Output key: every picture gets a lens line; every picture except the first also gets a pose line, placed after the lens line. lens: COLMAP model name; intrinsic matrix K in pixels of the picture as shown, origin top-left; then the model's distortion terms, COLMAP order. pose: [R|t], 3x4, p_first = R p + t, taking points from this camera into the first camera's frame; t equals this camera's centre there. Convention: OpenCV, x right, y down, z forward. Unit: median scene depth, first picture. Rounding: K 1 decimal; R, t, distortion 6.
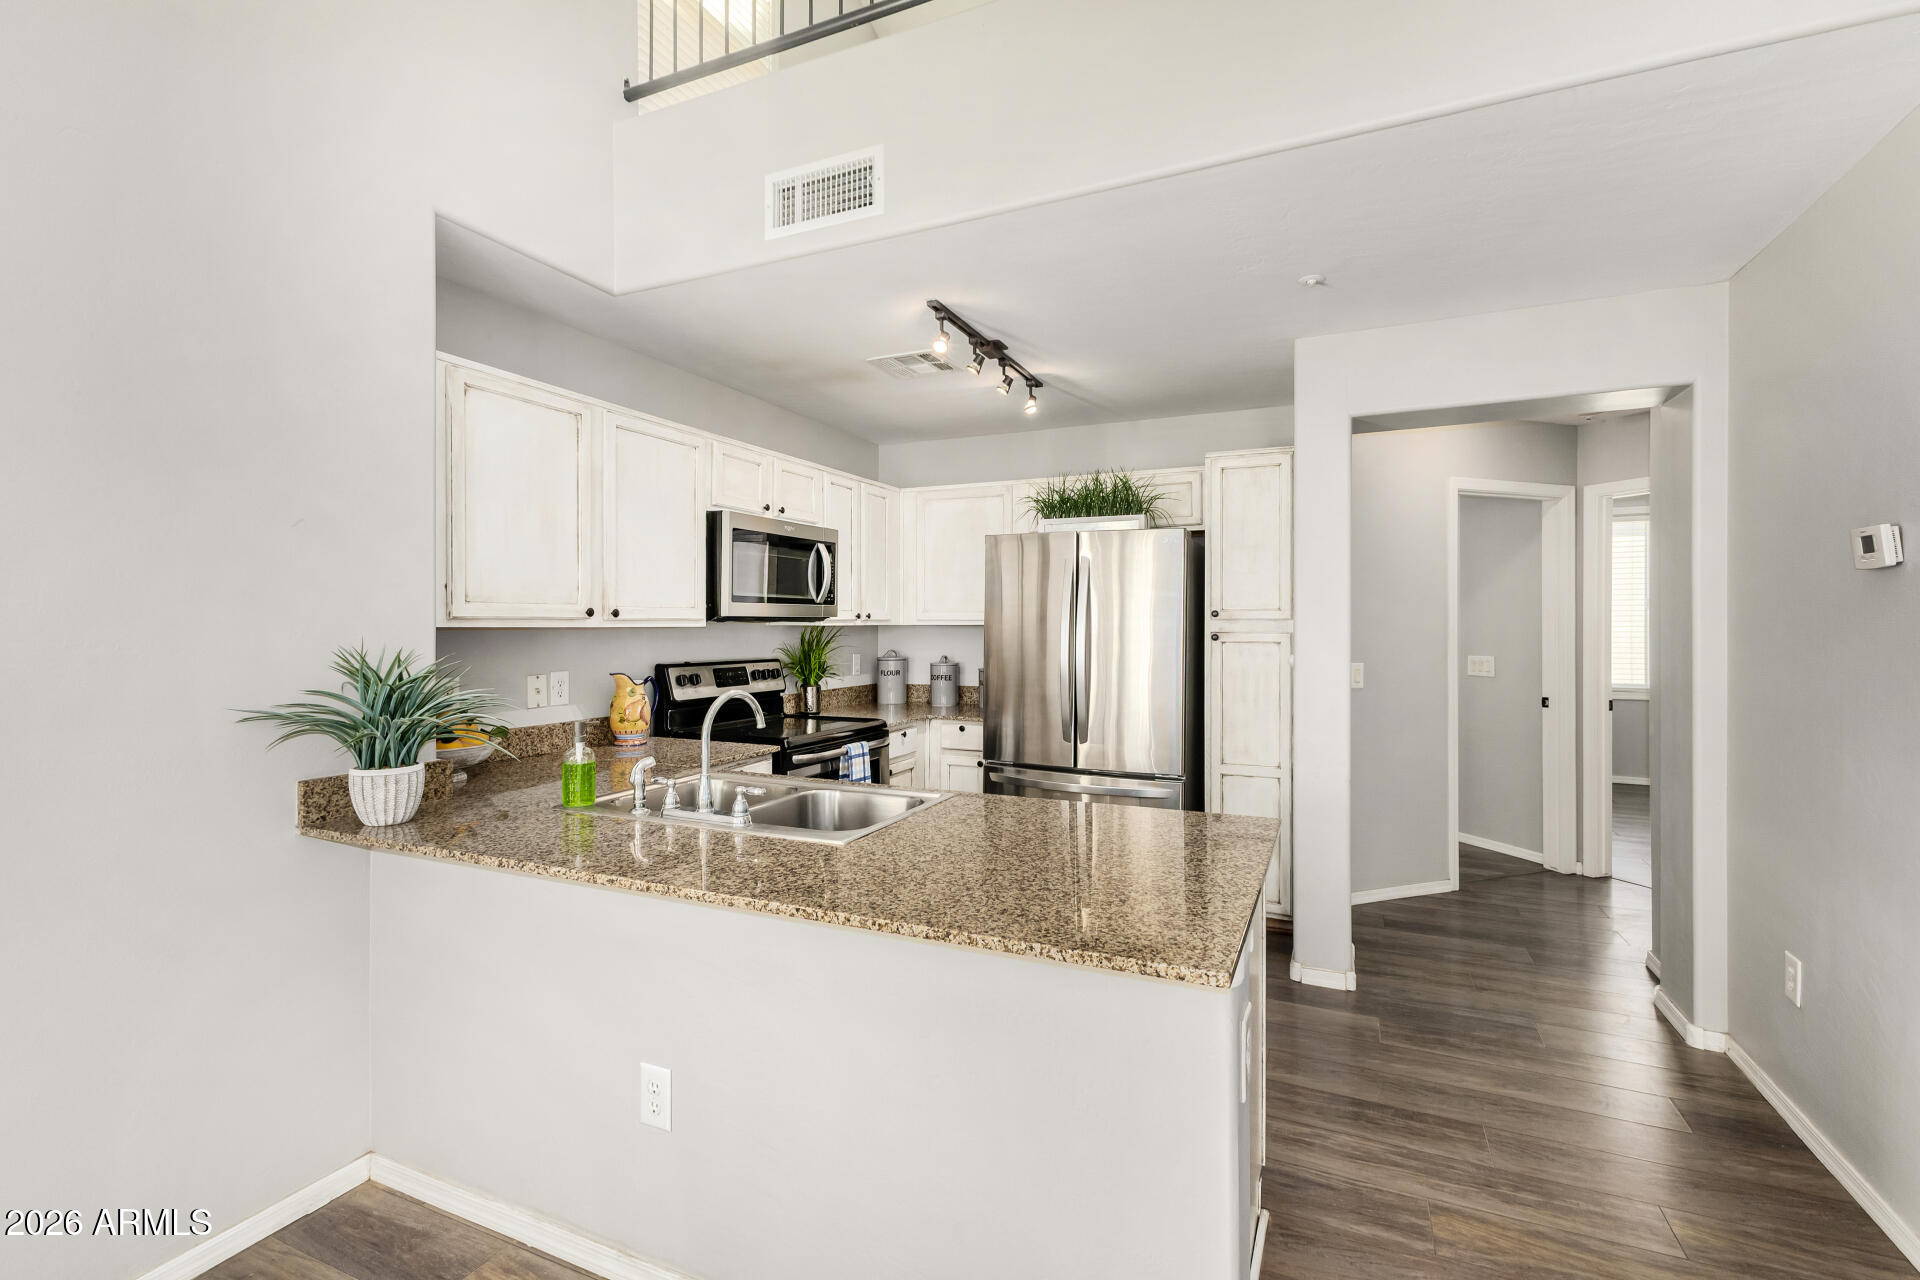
lens RADIAL K [[837.2, 0, 967.3], [0, 837.2, 628.5], [0, 0, 1]] dist [0.009546, -0.001022]
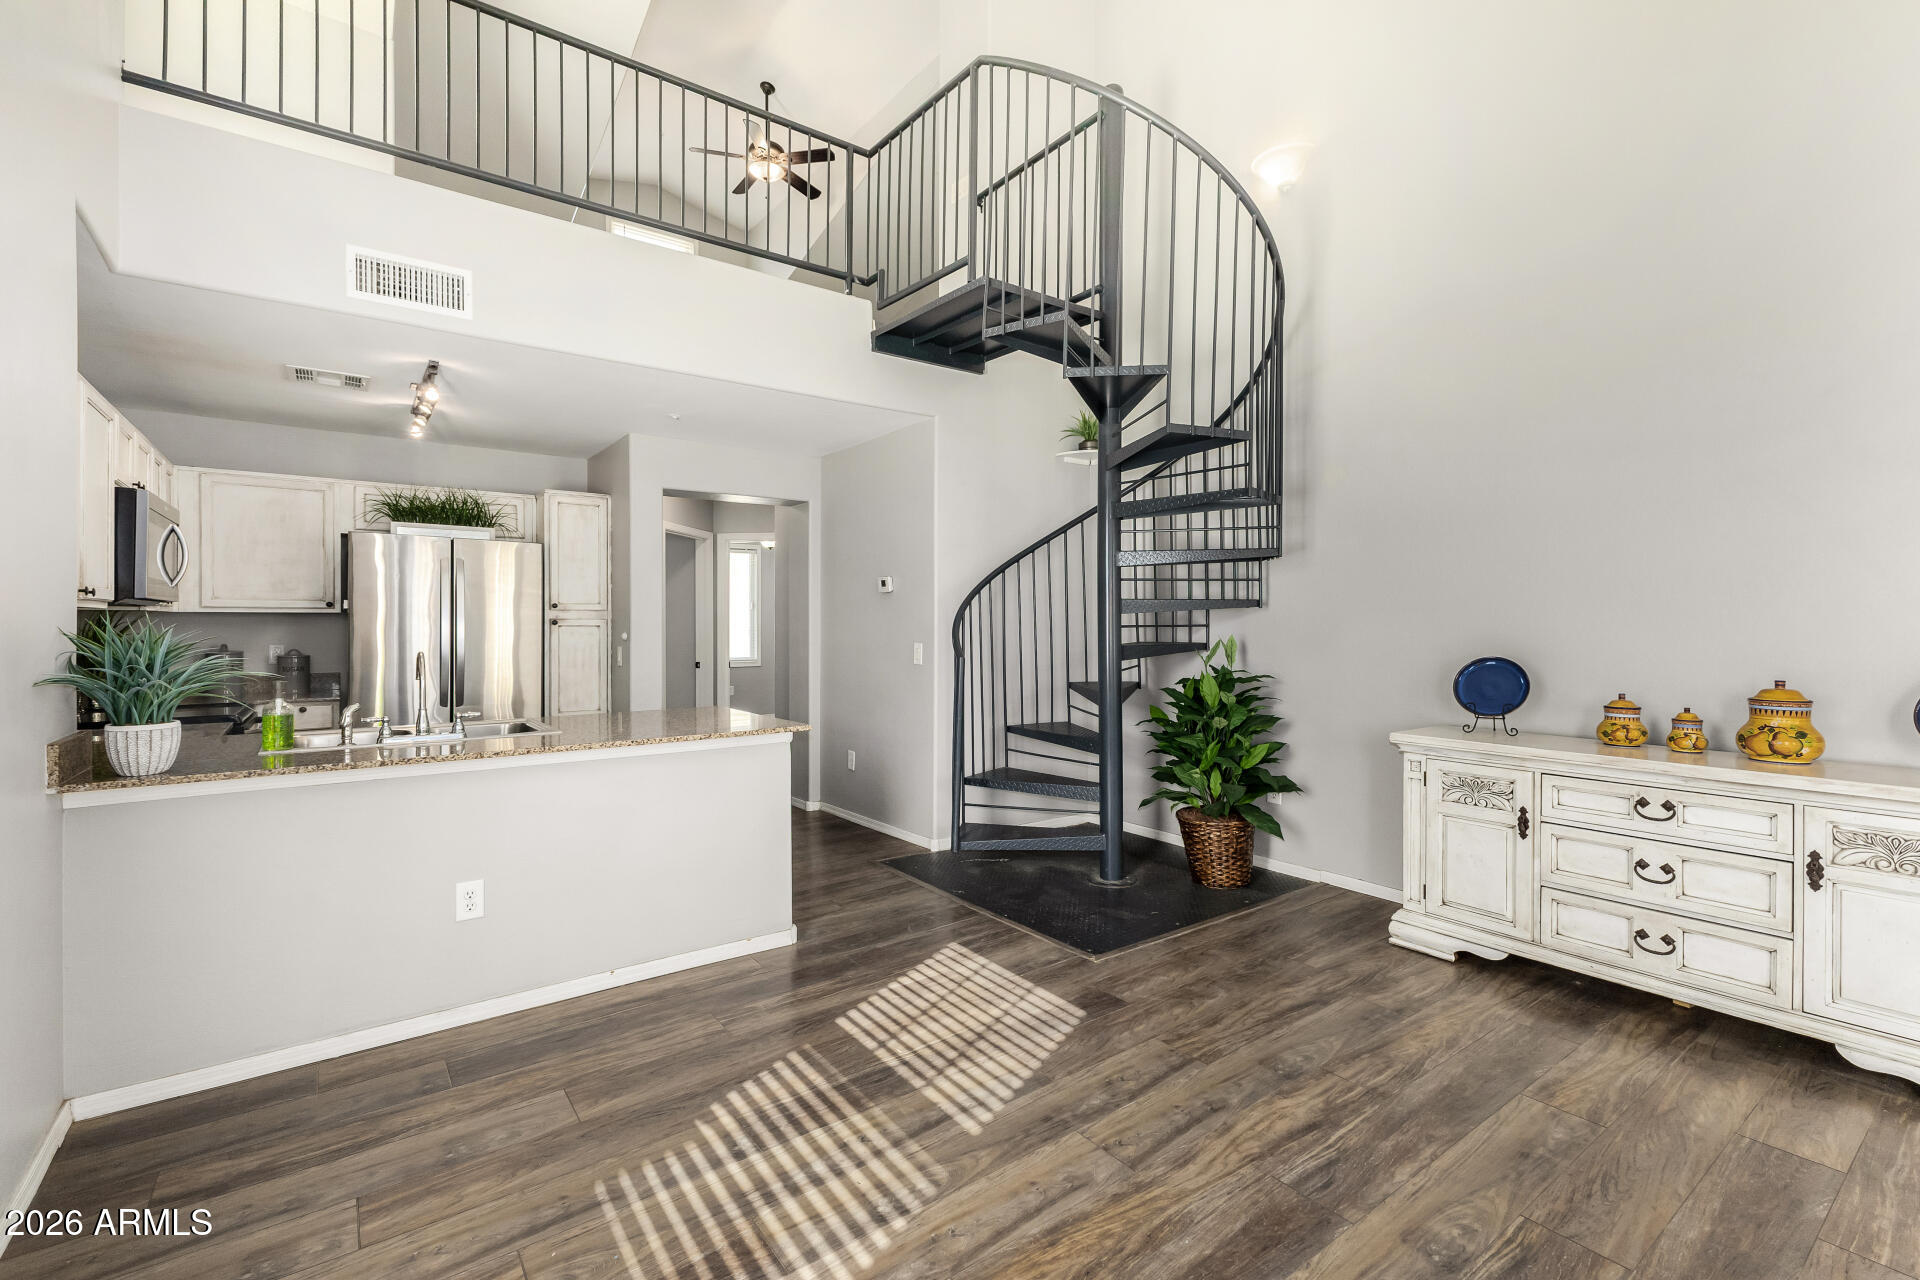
lens RADIAL K [[837.2, 0, 966.0], [0, 837.2, 634.5], [0, 0, 1]] dist [0.009546, -0.001022]
pose [[0.474118, -0.011438, 0.880387, -0.615271], [0.005374, 0.999935, 0.010097, 0.020291], [-0.880445, -0.000055, 0.474148, -0.269937]]
